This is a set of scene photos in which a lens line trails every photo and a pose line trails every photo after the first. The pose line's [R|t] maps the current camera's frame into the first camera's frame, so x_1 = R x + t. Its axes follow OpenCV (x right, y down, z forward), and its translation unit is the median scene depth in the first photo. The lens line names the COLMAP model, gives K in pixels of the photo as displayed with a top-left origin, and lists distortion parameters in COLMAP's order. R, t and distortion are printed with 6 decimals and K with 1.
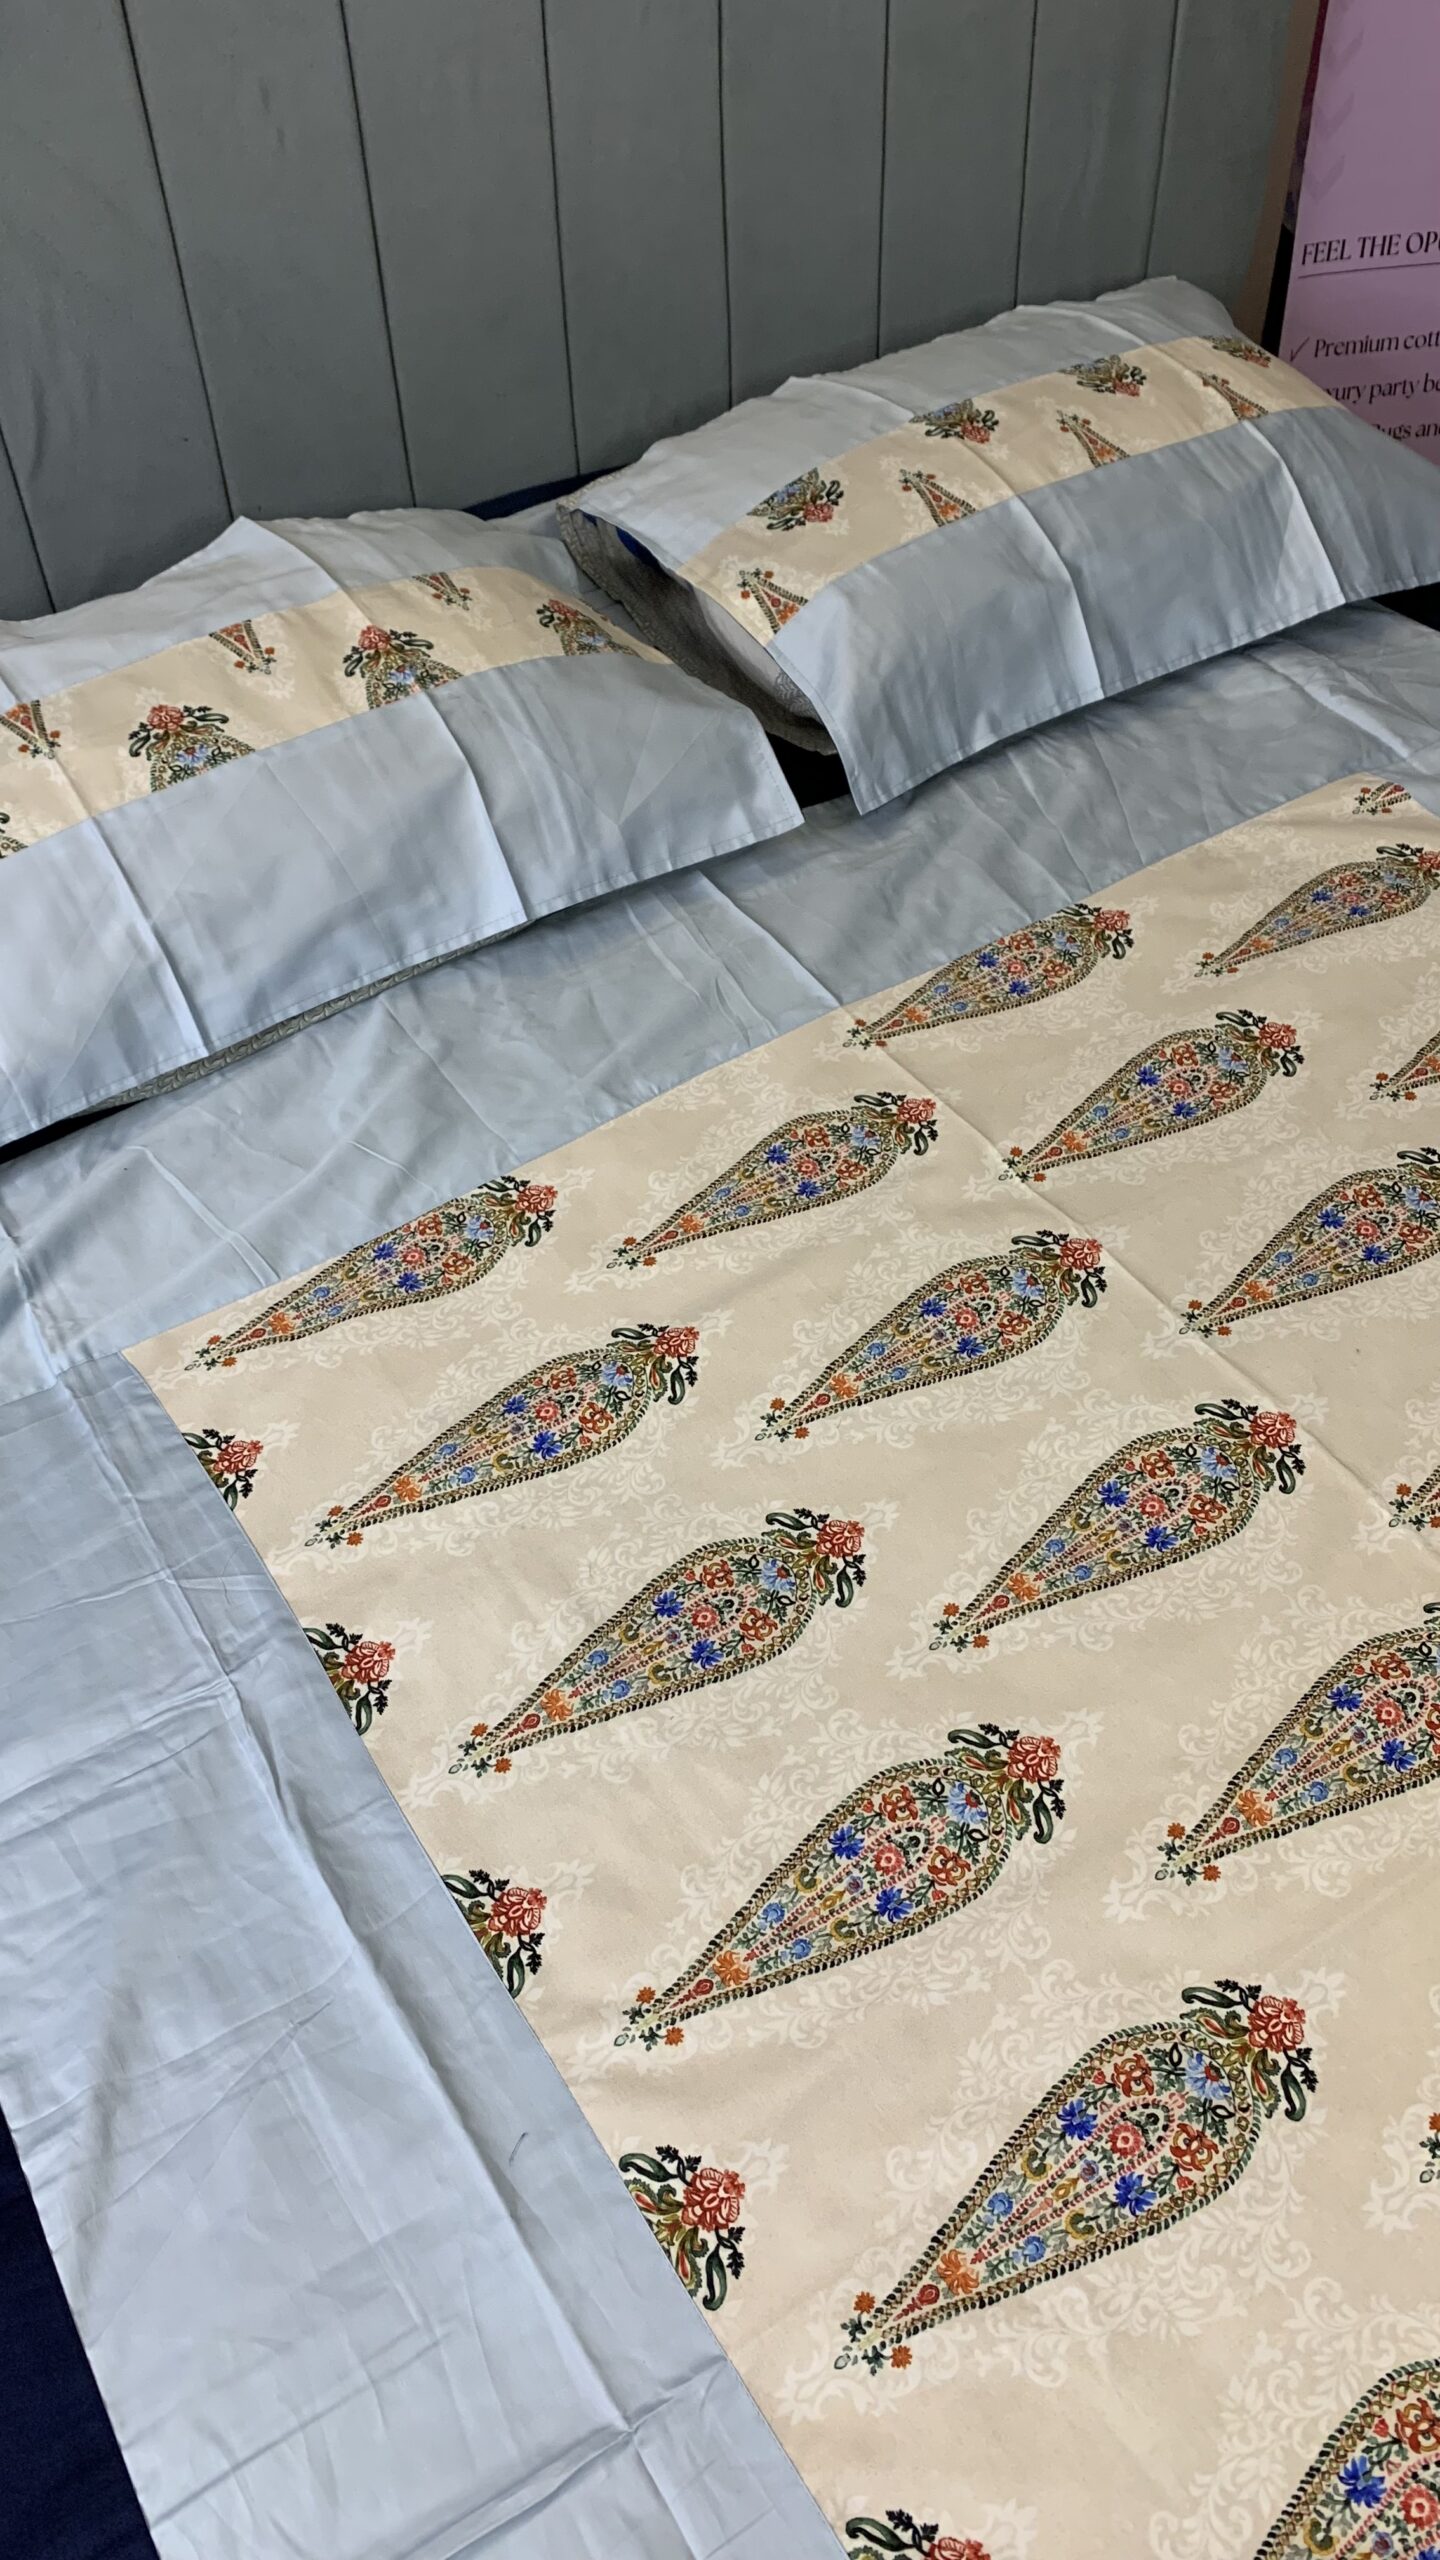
lens RADIAL K [[1957.3, 0, 719.0], [0, 1957.3, 1327.4], [0, 0, 1]] dist [-0.000194, -0.047718]
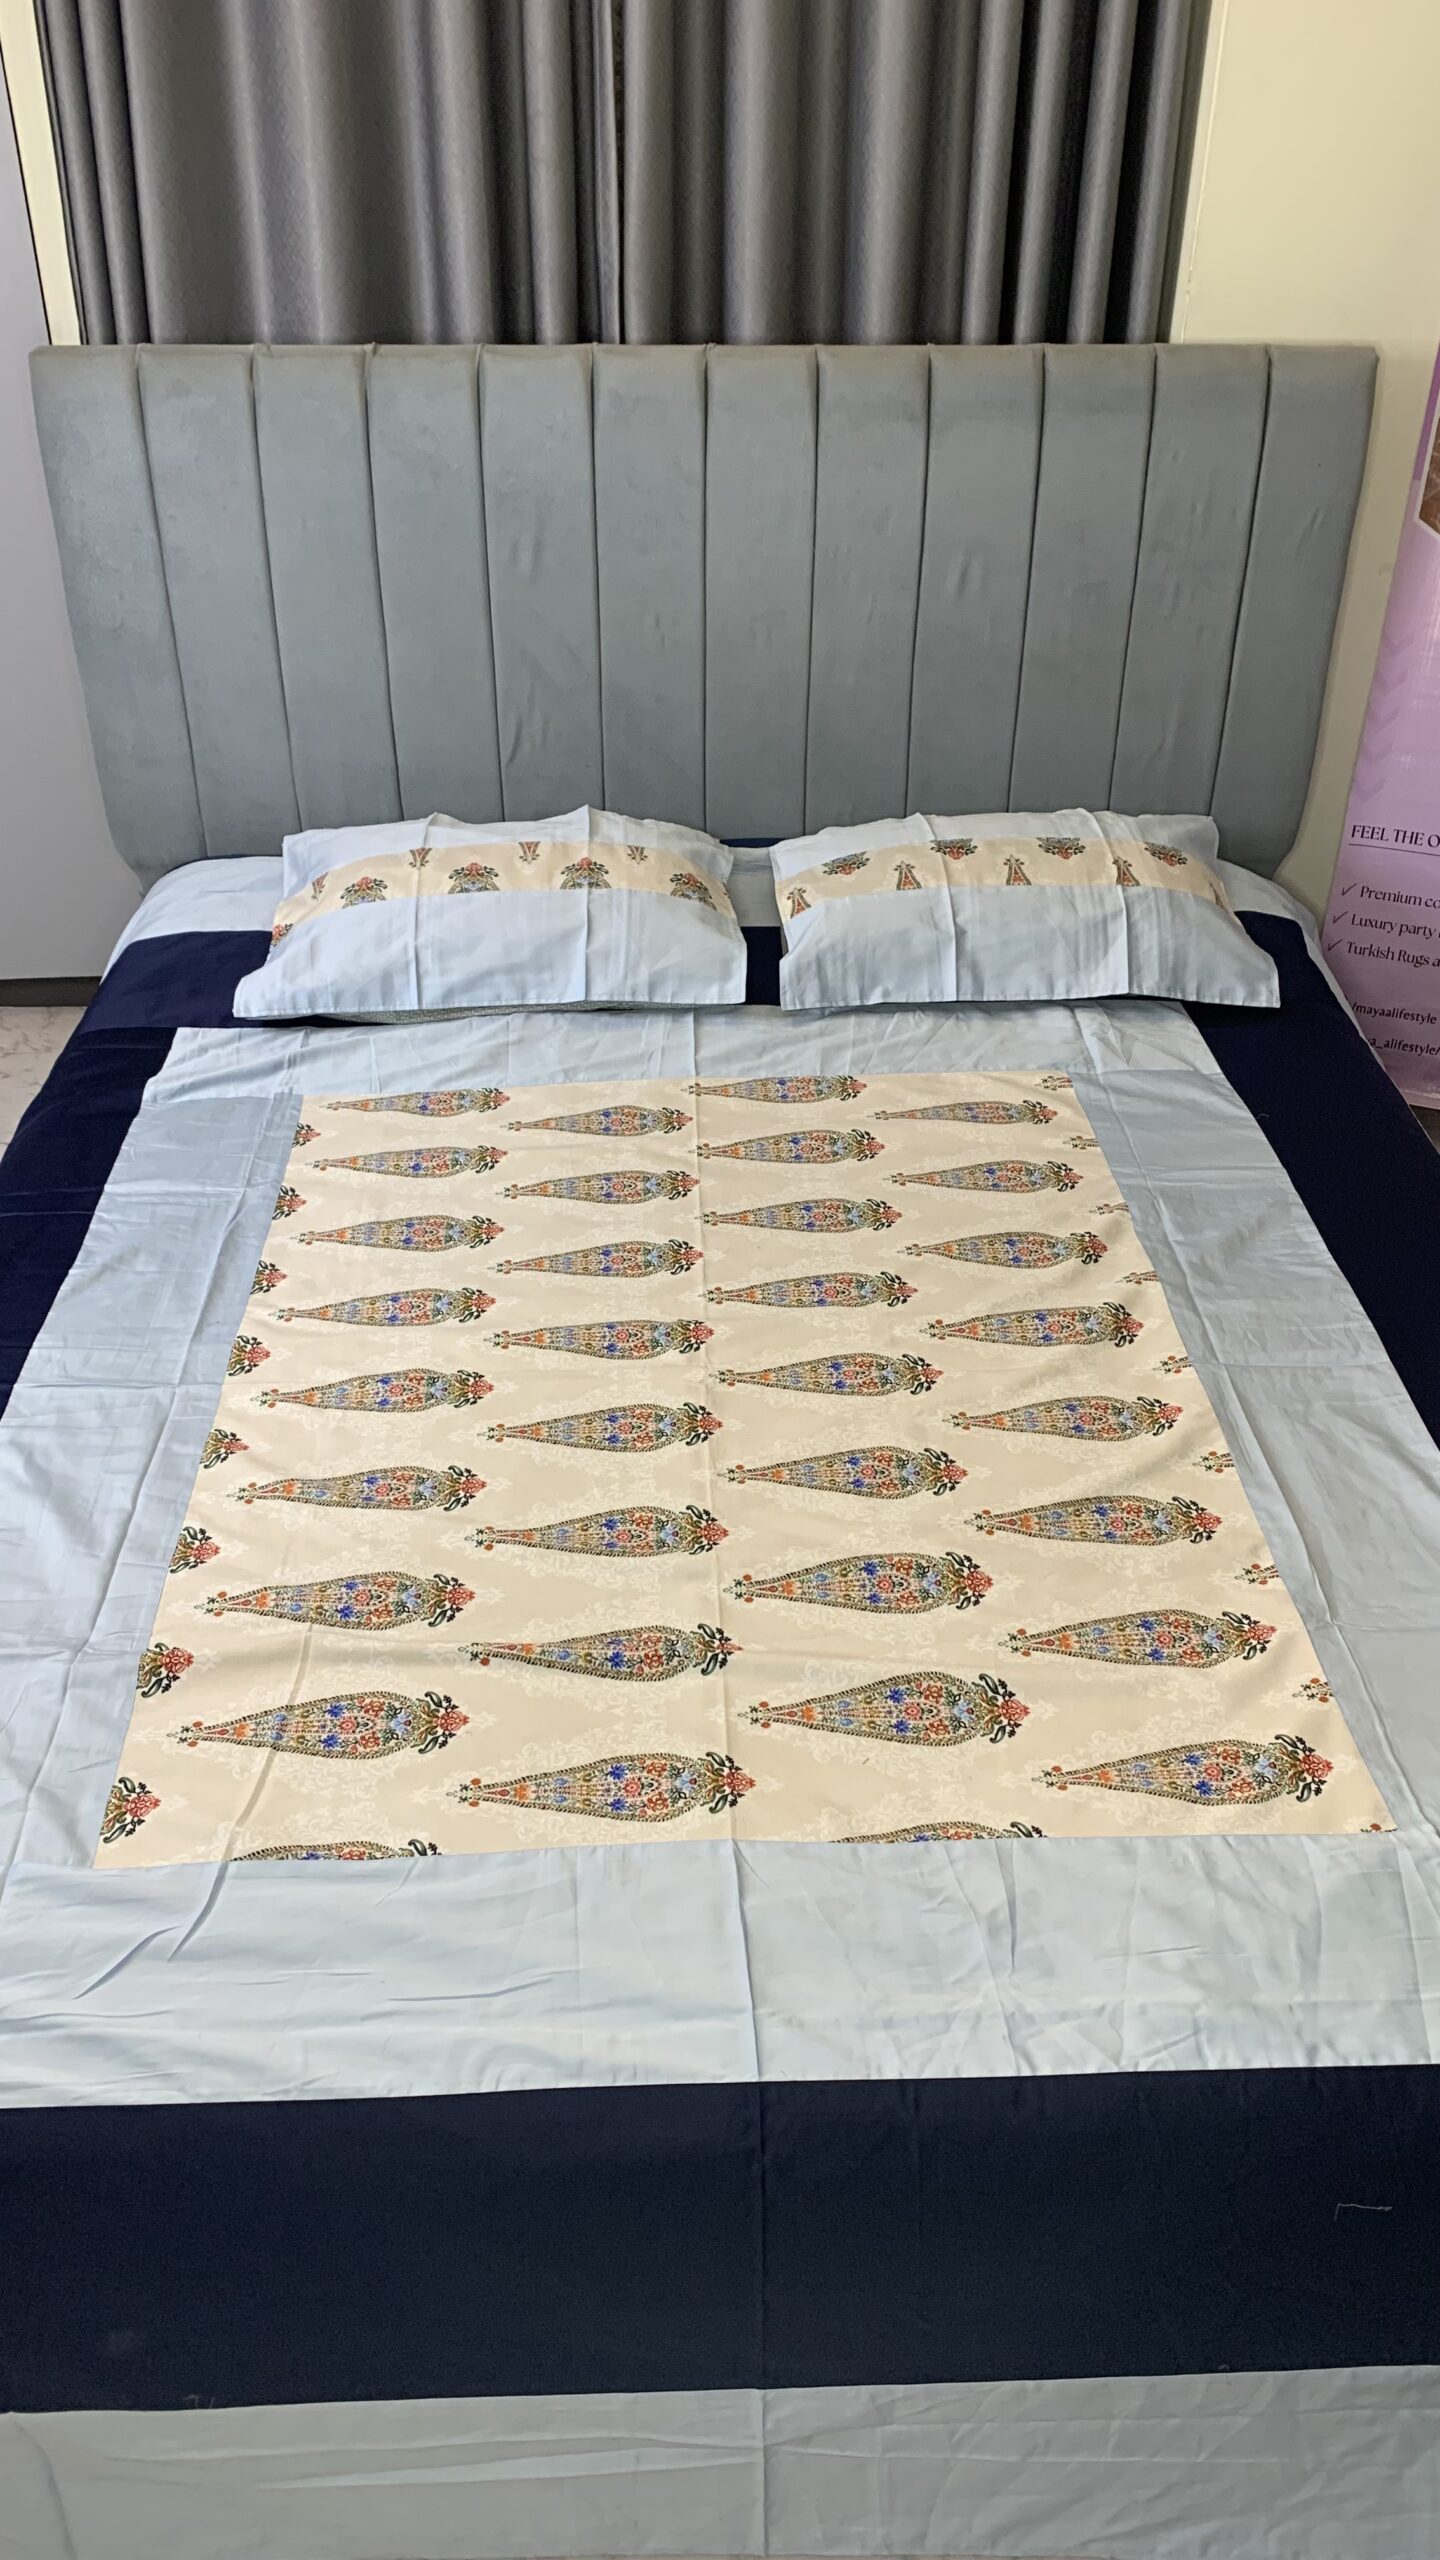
lens RADIAL K [[1910.9, 0, 717.7], [0, 1910.9, 1261.8], [0, 0, 1]] dist [-0.004220, -0.003489]
pose [[0.869049, 0.312006, -0.383935, 0.884177], [-0.389909, 0.909626, -0.143360, 0.275444], [0.304508, 0.274286, 0.912163, -0.707236]]
